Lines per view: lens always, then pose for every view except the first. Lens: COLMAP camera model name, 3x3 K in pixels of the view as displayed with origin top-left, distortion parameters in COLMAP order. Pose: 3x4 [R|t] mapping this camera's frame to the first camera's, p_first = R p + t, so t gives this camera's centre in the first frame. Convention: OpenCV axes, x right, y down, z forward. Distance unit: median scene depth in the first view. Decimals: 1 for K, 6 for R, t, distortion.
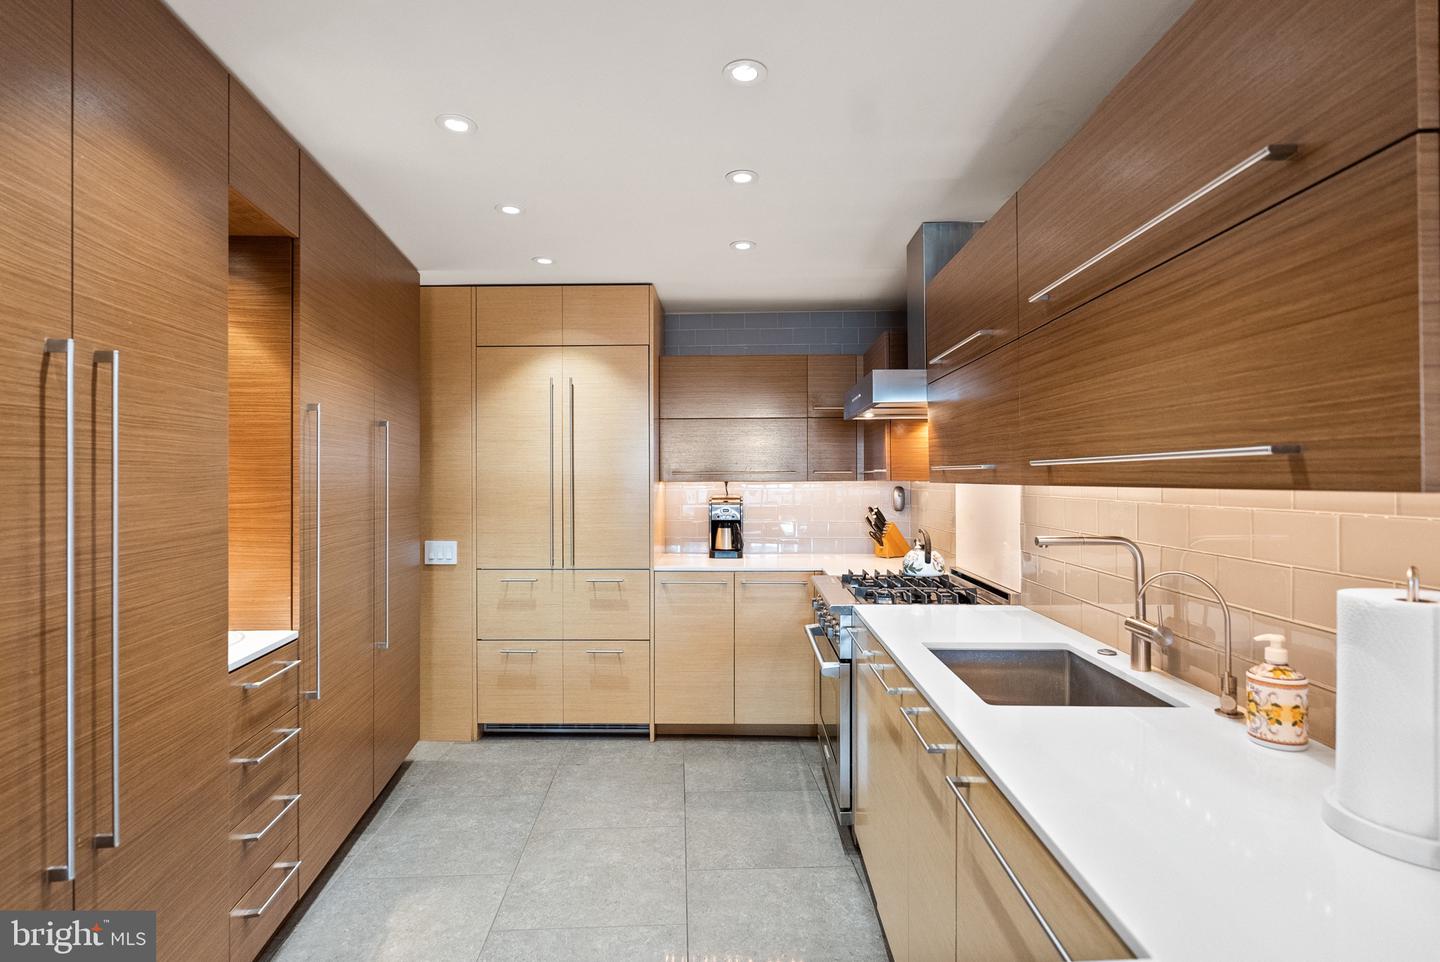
lens RADIAL K [[697.7, 0, 719.6], [0, 697.7, 474.5], [0, 0, 1]] dist [-0.006264, 0.000689]
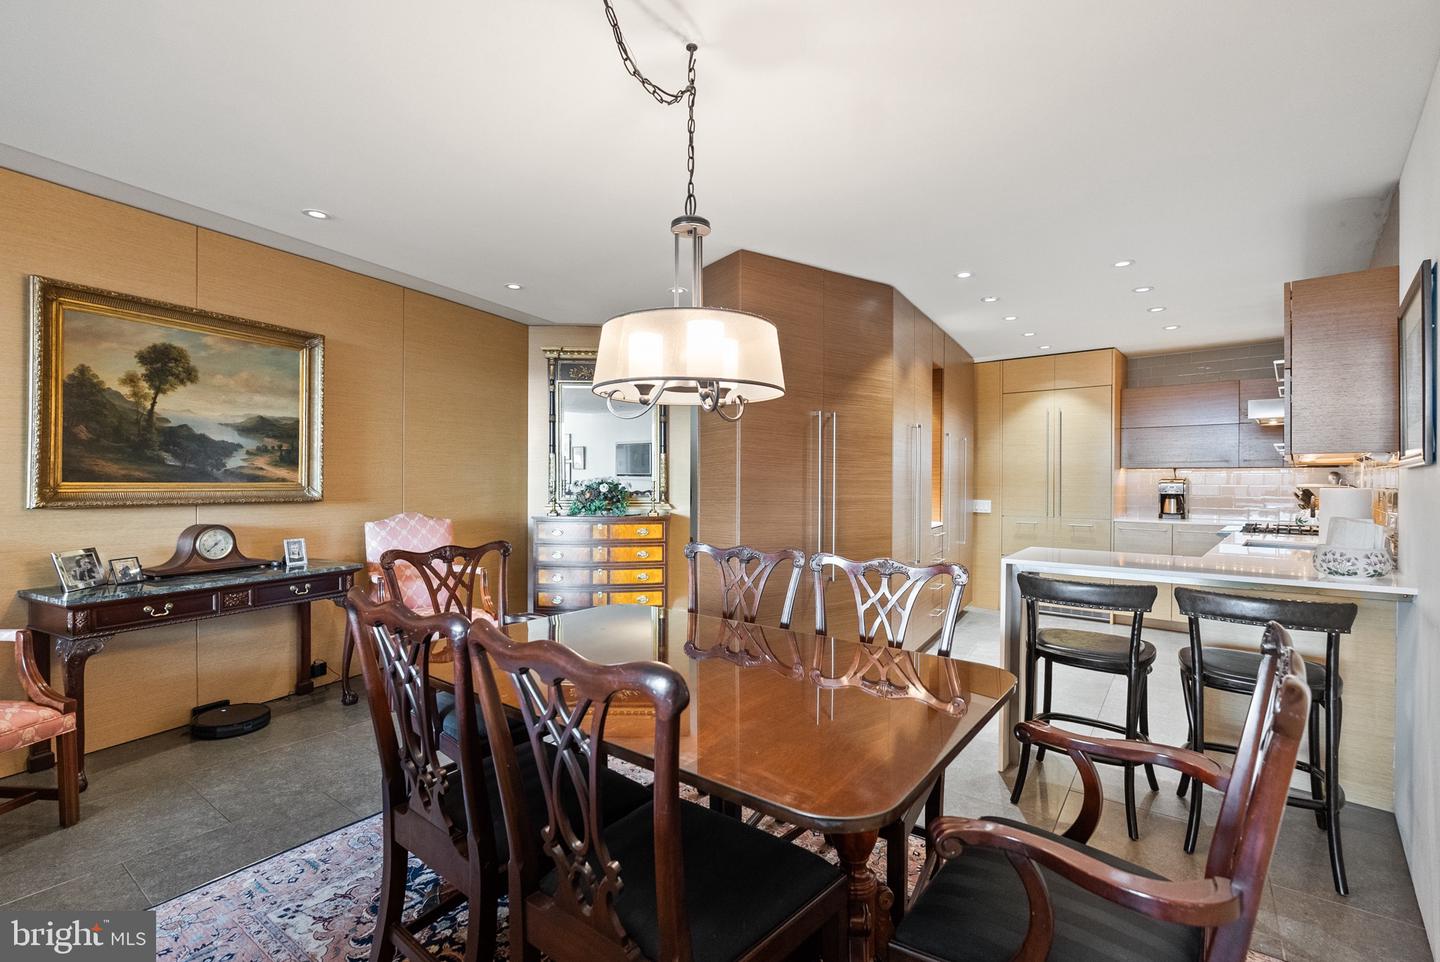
lens RADIAL K [[647.1, 0, 726.0], [0, 647.1, 480.0], [0, 0, 1]] dist [-0.005946, 0.000055]
pose [[0.774741, 0.006308, -0.632247, 0.161005], [-0.003471, 0.999978, 0.005724, 0.034519], [0.632269, -0.002240, 0.774746, -0.769605]]
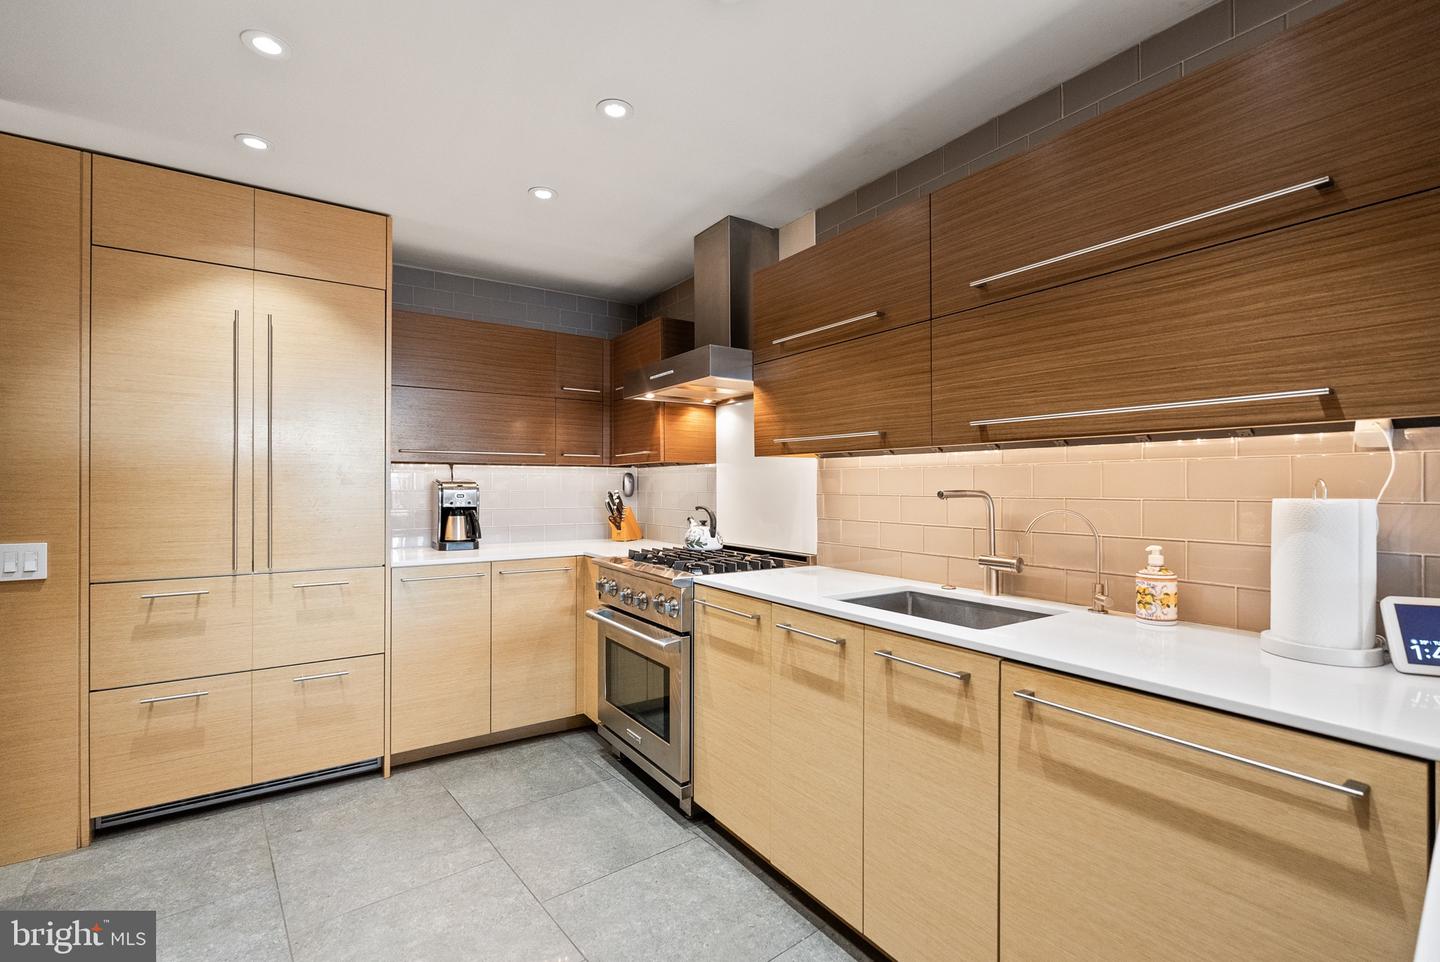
lens RADIAL K [[647.1, 0, 726.8], [0, 647.1, 483.0], [0, 0, 1]] dist [-0.005946, 0.000055]
pose [[0.803944, 0.007339, 0.594660, -0.228926], [-0.007046, 0.999971, -0.002815, 0.038916], [-0.594664, -0.001927, 0.803972, 0.159519]]
